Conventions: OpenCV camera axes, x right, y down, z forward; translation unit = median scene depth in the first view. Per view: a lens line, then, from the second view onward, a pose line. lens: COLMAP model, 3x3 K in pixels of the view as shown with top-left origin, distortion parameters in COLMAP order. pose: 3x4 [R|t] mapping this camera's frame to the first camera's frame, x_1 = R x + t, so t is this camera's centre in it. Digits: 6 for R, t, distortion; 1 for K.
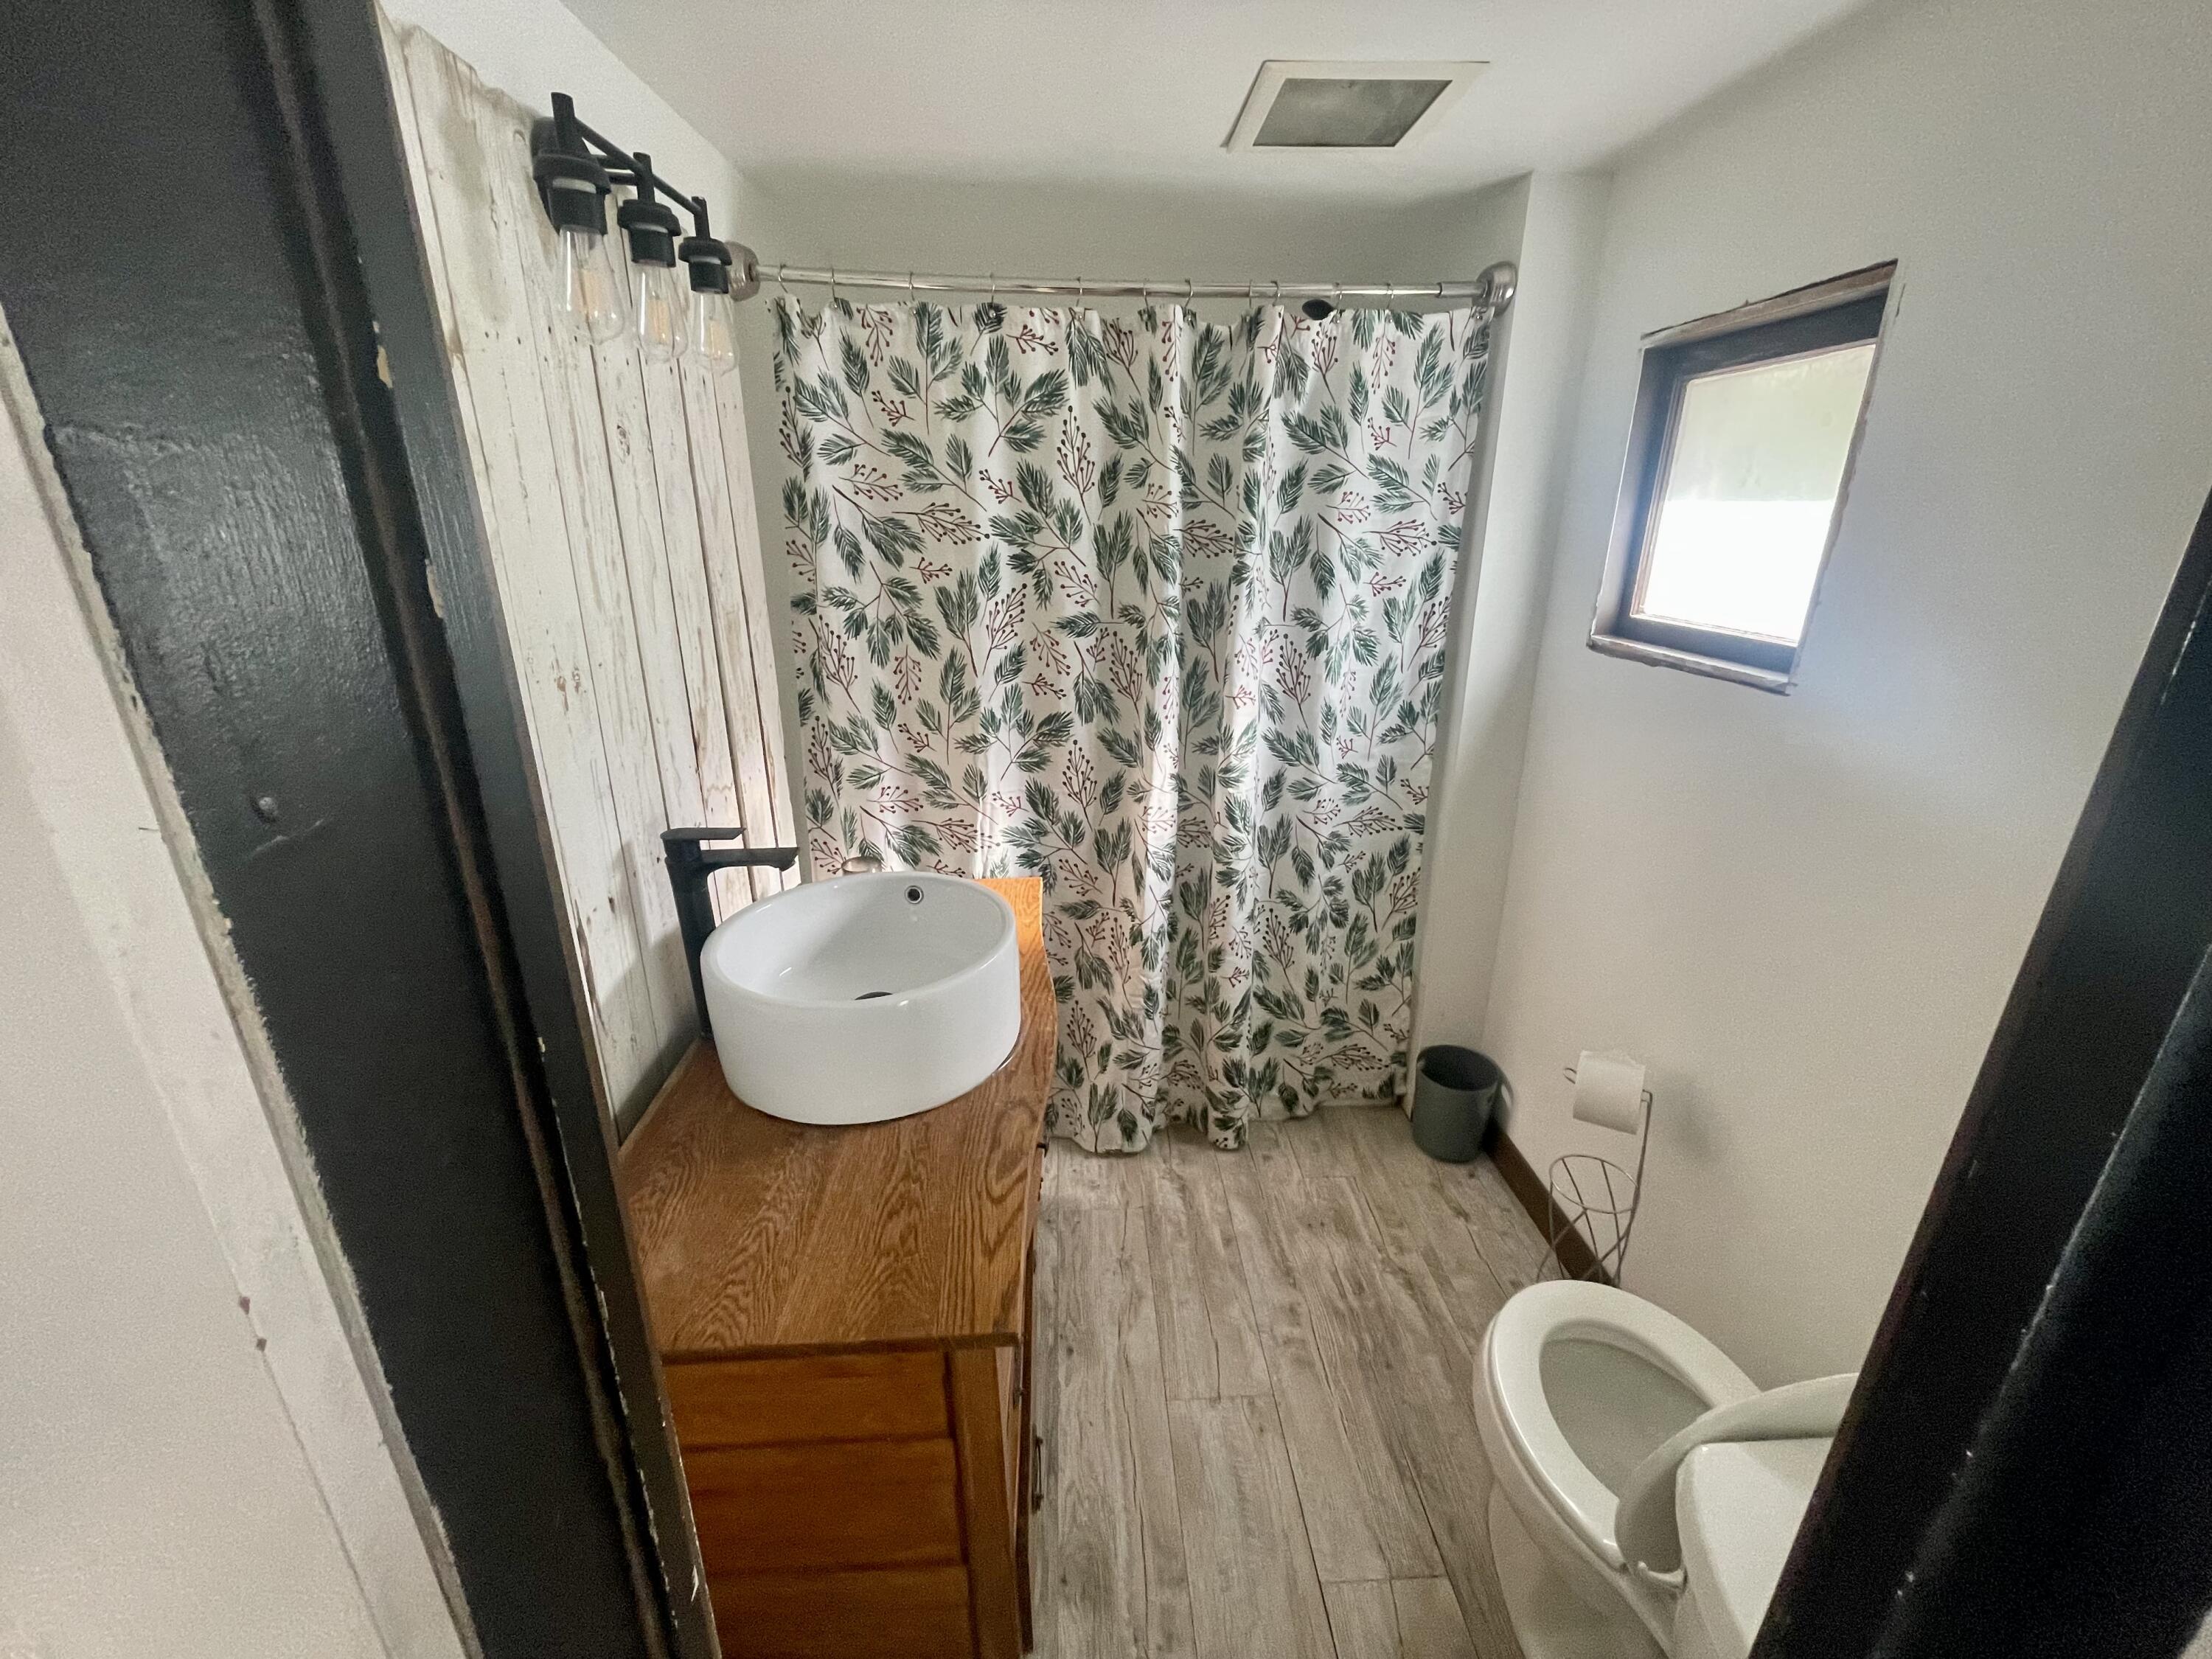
lens RADIAL K [[889.0, 0, 1104.1], [0, 889.0, 818.6], [0, 0, 1]] dist [-0.003067, 0.000619]
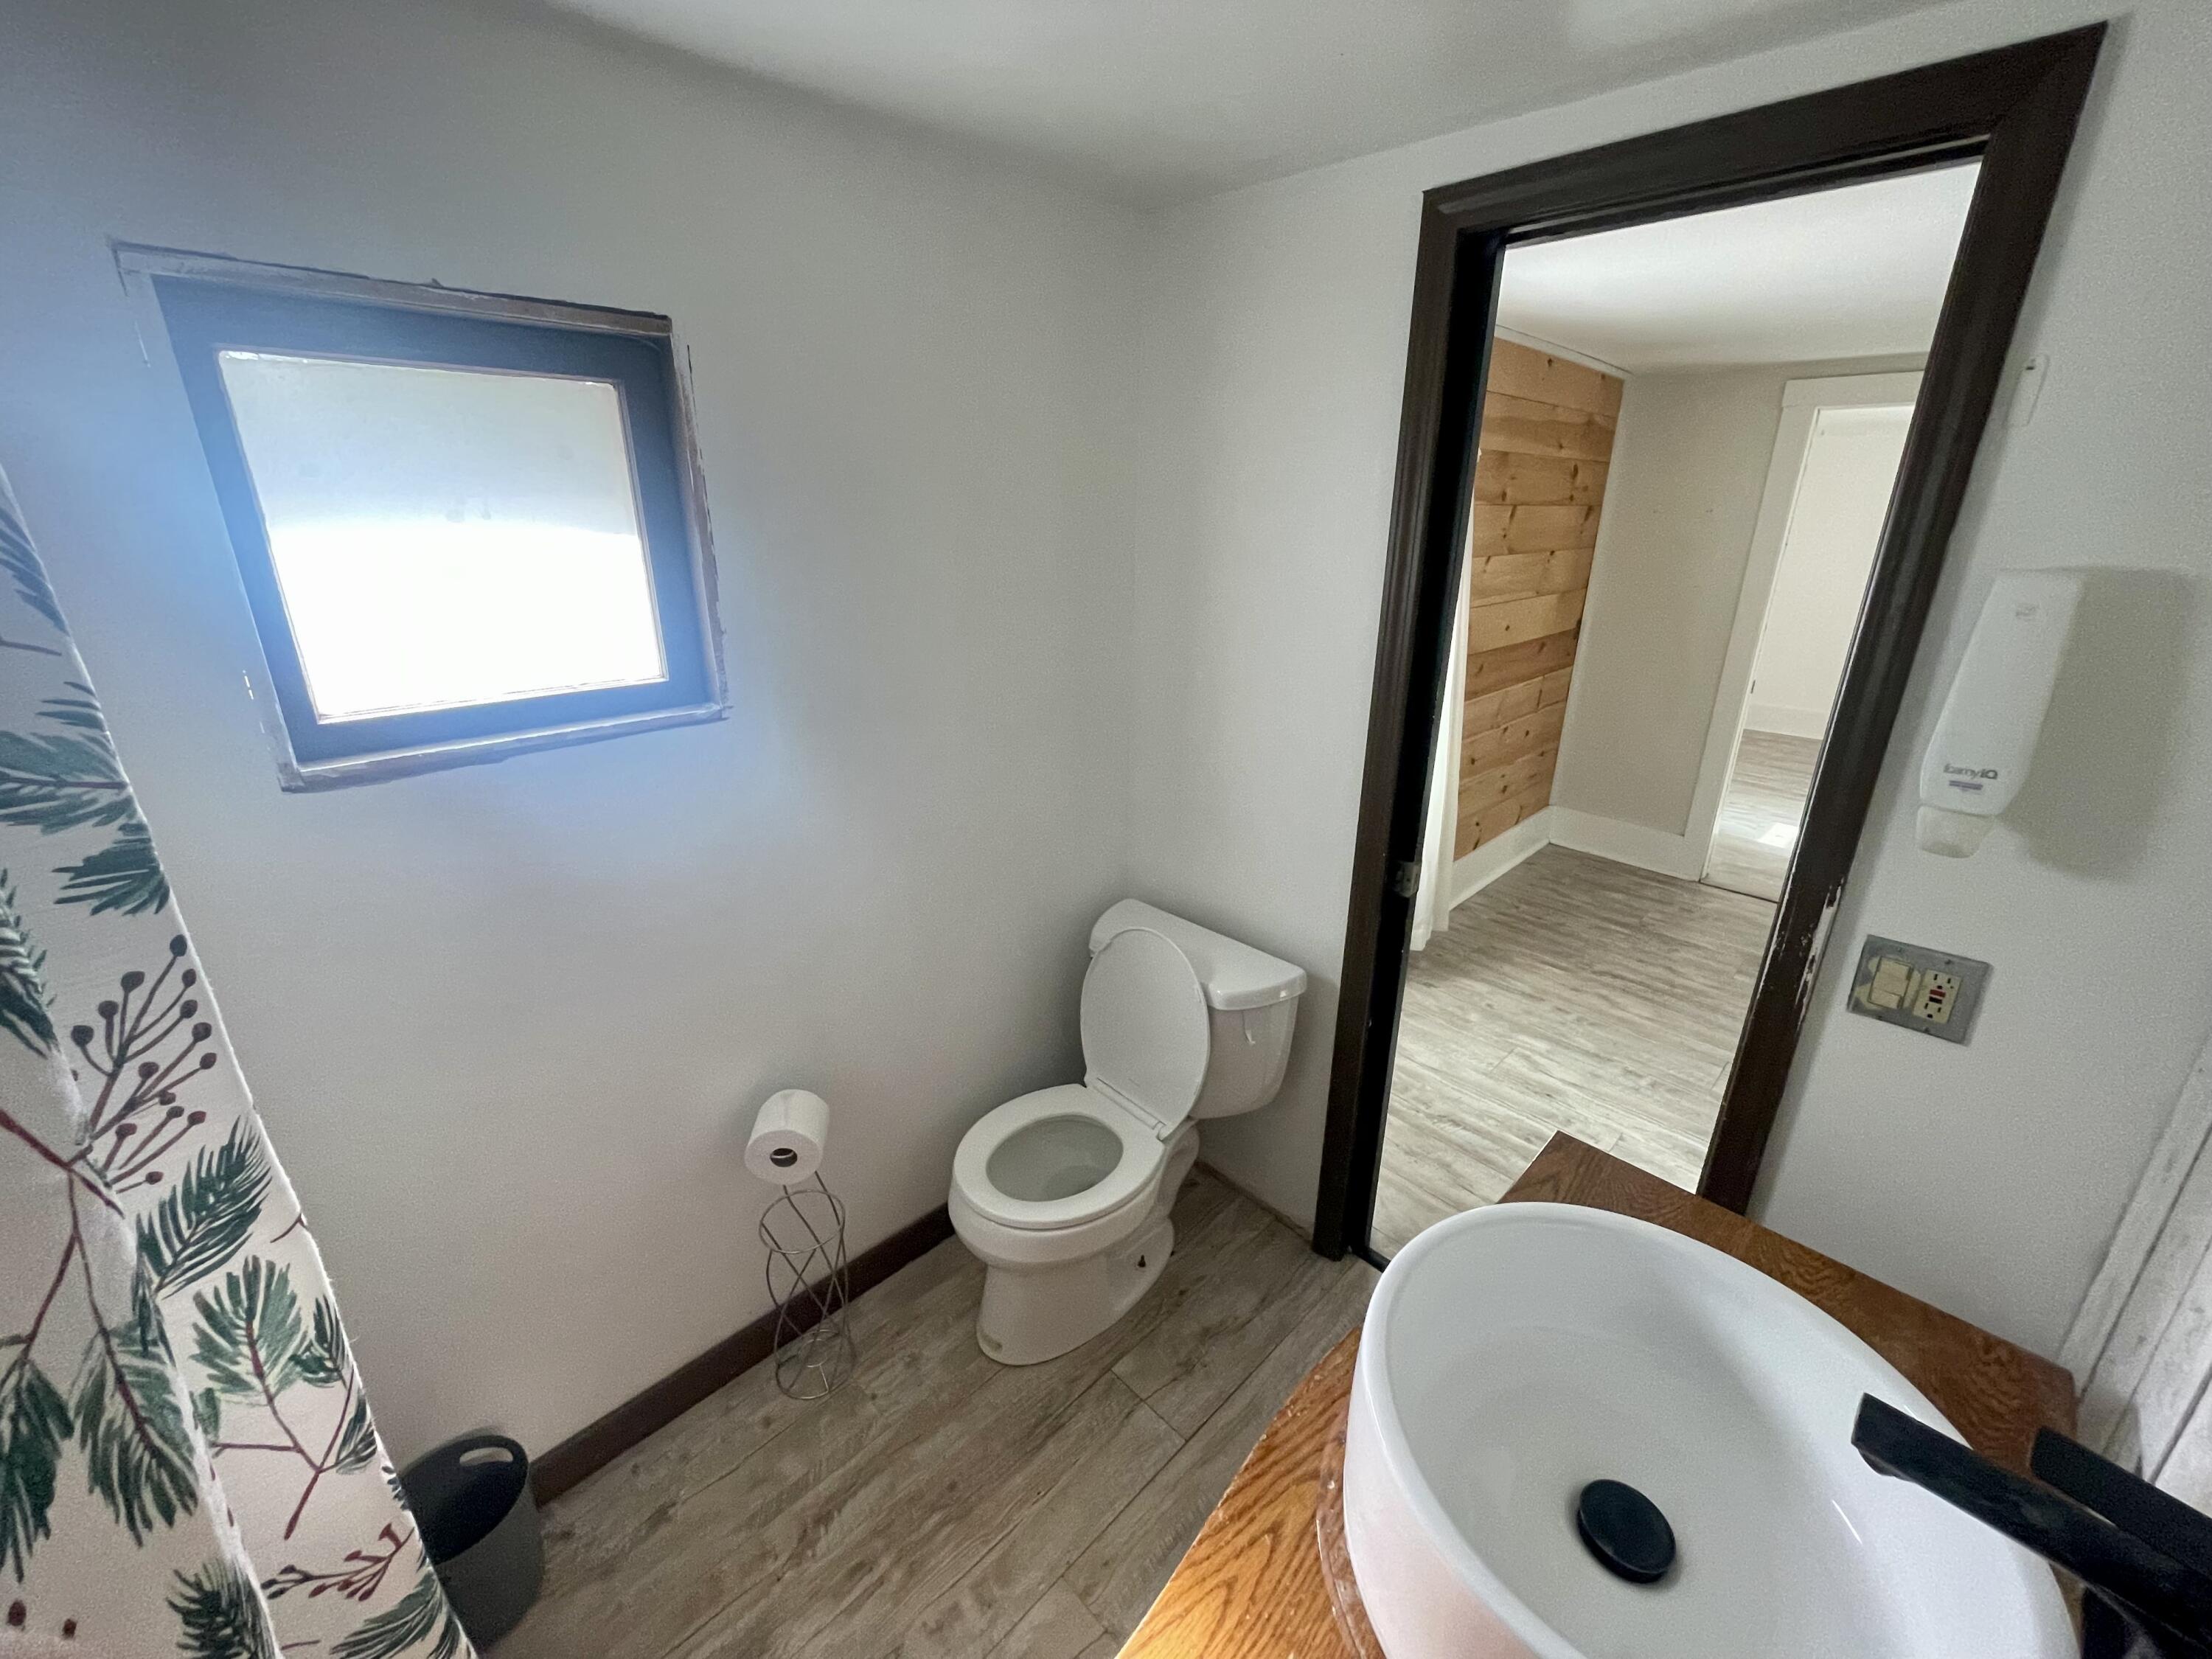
lens RADIAL K [[889.0, 0, 1099.7], [0, 889.0, 832.5], [0, 0, 1]] dist [-0.003067, 0.000619]
pose [[-0.665040, -0.257230, 0.701109, -0.286019], [0.242010, 0.813916, 0.528178, -0.435174], [-0.706507, 0.520935, -0.479035, 1.138356]]
